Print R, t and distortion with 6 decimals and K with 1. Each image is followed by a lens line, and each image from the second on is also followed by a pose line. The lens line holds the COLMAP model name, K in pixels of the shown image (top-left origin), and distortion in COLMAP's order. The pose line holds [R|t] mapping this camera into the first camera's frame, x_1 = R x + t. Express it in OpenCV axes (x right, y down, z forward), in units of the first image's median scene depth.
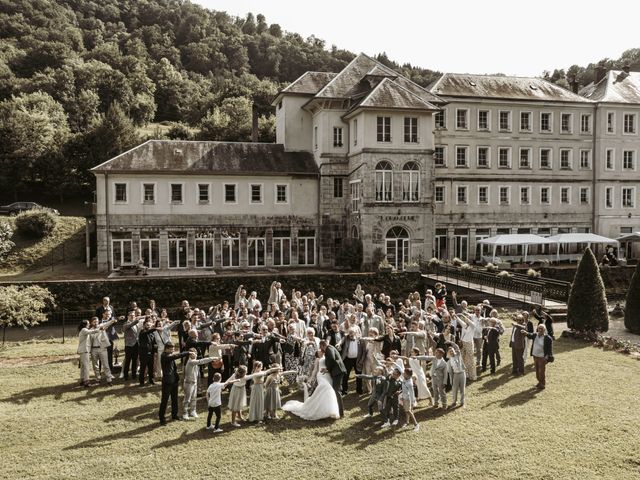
lens RADIAL K [[578.2, 0, 320.0], [0, 578.2, 240.0], [0, 0, 1]] dist [0.001915, 0.007614]
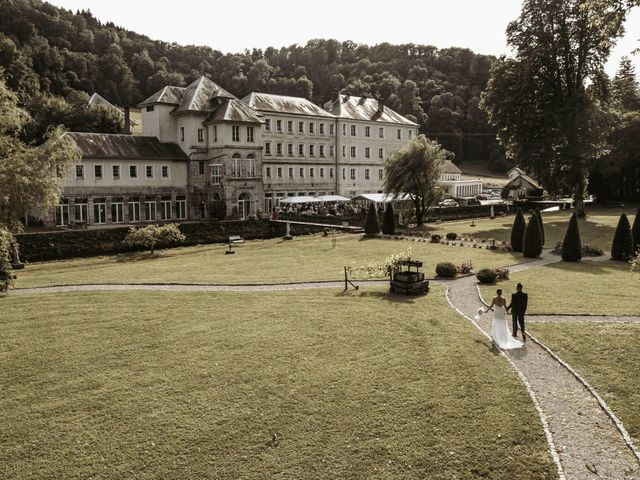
lens RADIAL K [[578.2, 0, 320.0], [0, 578.2, 240.0], [0, 0, 1]] dist [0.001915, 0.007614]
pose [[0.871052, -0.052475, 0.488380, -0.429587], [0.020764, 0.997322, 0.070125, -0.000520], [-0.490752, -0.050942, 0.869809, -0.483161]]
